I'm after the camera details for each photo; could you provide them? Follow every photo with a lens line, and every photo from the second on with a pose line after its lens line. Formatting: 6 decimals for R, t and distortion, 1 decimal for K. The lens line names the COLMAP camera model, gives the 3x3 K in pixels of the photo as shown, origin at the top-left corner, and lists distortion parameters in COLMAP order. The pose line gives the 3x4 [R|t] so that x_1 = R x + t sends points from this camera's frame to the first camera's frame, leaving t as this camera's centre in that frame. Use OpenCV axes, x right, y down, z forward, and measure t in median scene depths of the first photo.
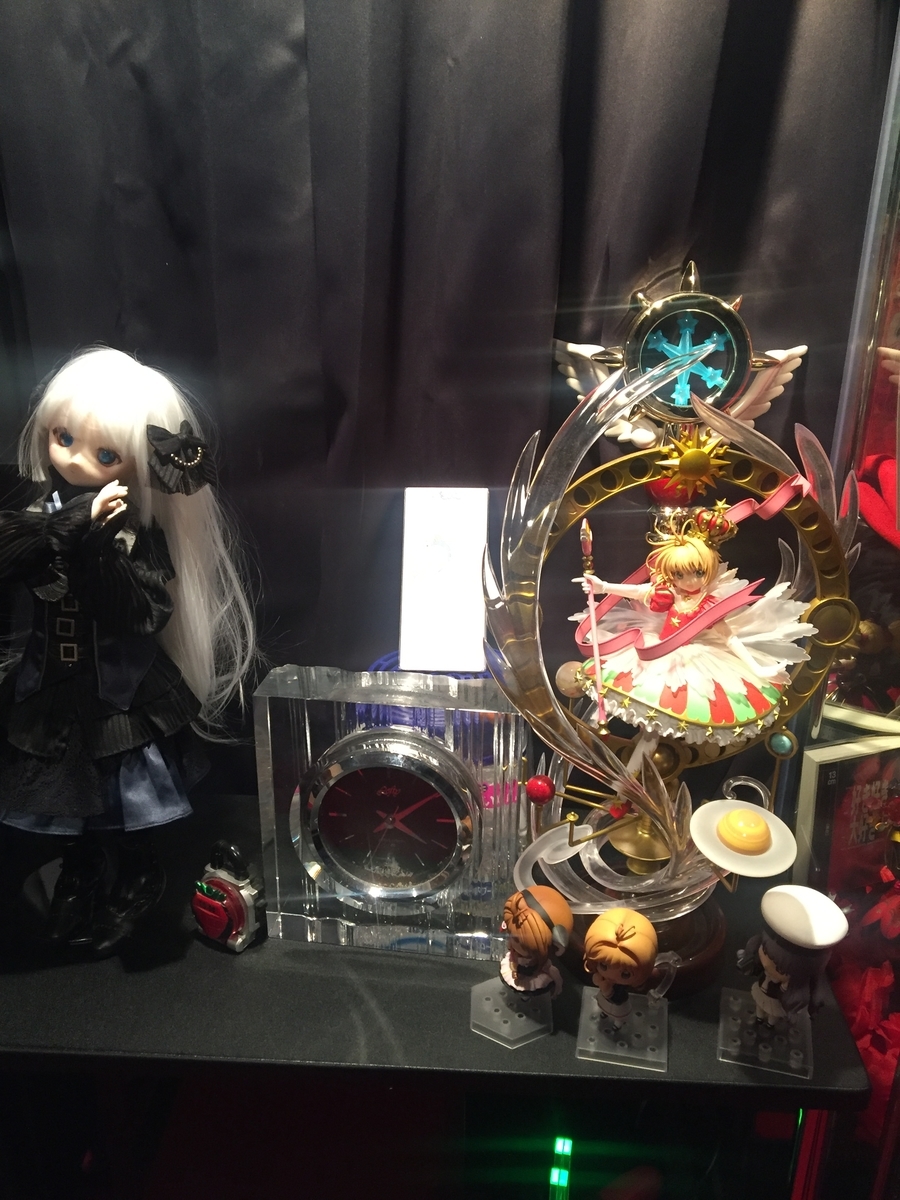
lens RADIAL K [[1011.9, 0, 455.7], [0, 1011.9, 600.5], [0, 0, 1]] dist [0.033842, -0.049703]
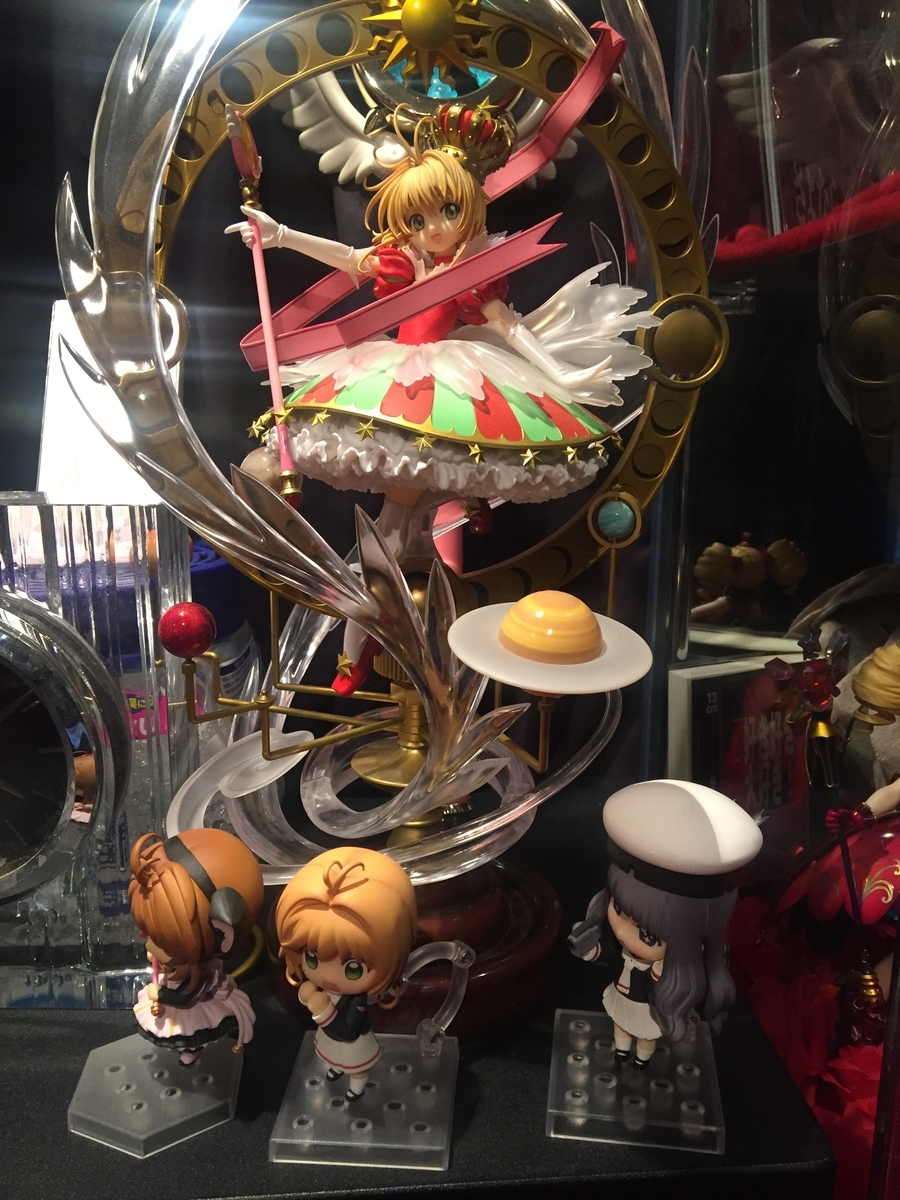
lens RADIAL K [[1011.9, 0, 459.1], [0, 1011.9, 605.0], [0, 0, 1]] dist [0.033842, -0.049703]
pose [[0.991218, -0.035503, 0.127380, 0.167379], [0.054964, 0.986745, -0.152684, 0.279217], [-0.120271, 0.158345, 0.980032, 0.486475]]
